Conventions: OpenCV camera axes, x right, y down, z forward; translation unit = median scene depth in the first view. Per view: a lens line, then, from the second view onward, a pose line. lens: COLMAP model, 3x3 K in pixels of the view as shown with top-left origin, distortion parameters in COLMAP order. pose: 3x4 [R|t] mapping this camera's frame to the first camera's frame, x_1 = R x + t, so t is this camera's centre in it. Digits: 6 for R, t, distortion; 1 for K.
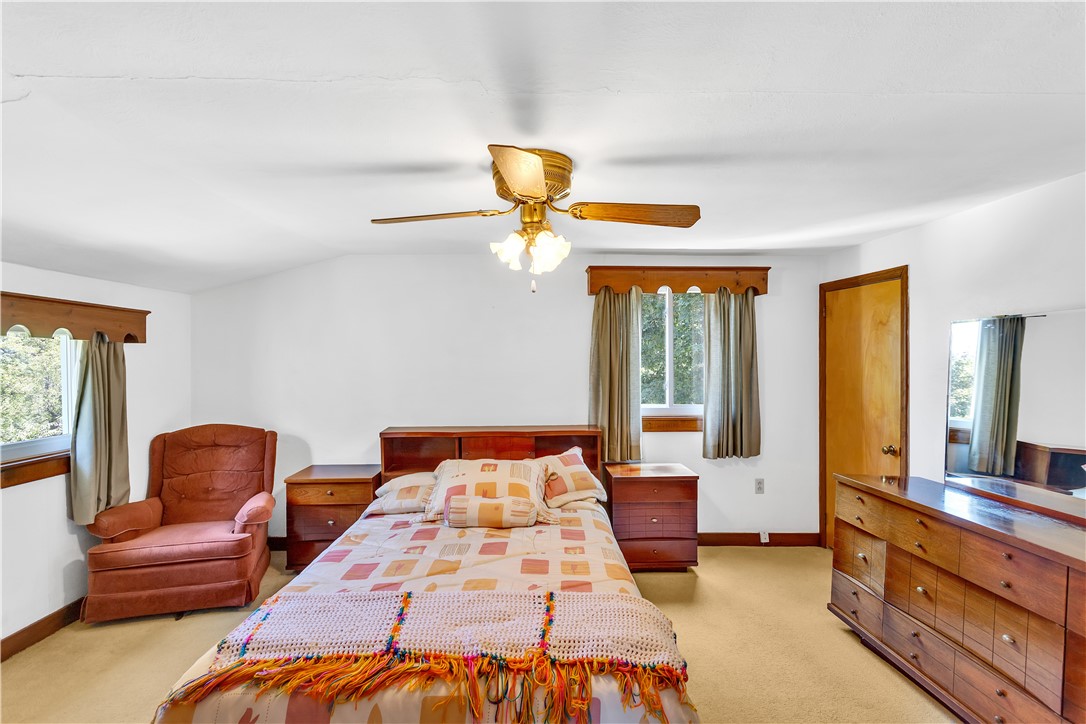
lens RADIAL K [[512.6, 0, 548.4], [0, 512.6, 361.7], [0, 0, 1]] dist [-0.004939, 0.006731]
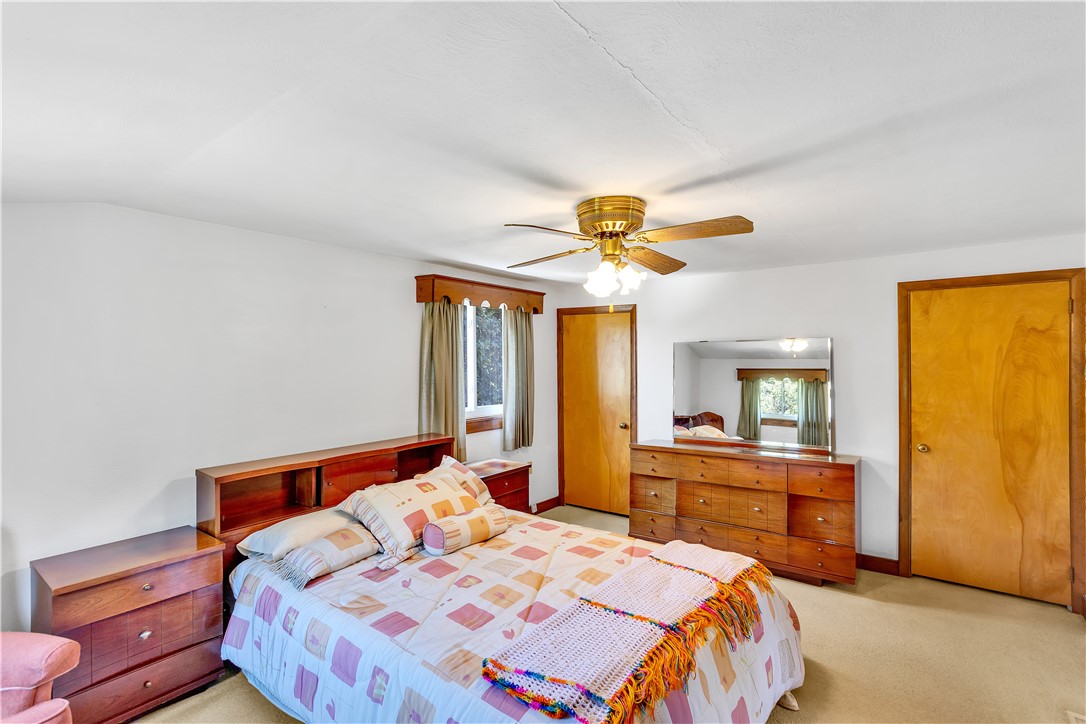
lens RADIAL K [[512.6, 0, 548.4], [0, 512.6, 361.7], [0, 0, 1]] dist [-0.004939, 0.006731]
pose [[0.621828, -0.004413, 0.783141, -0.769824], [0.010171, 0.999945, -0.002441, -0.015708], [-0.783087, 0.009483, 0.621839, 0.281803]]
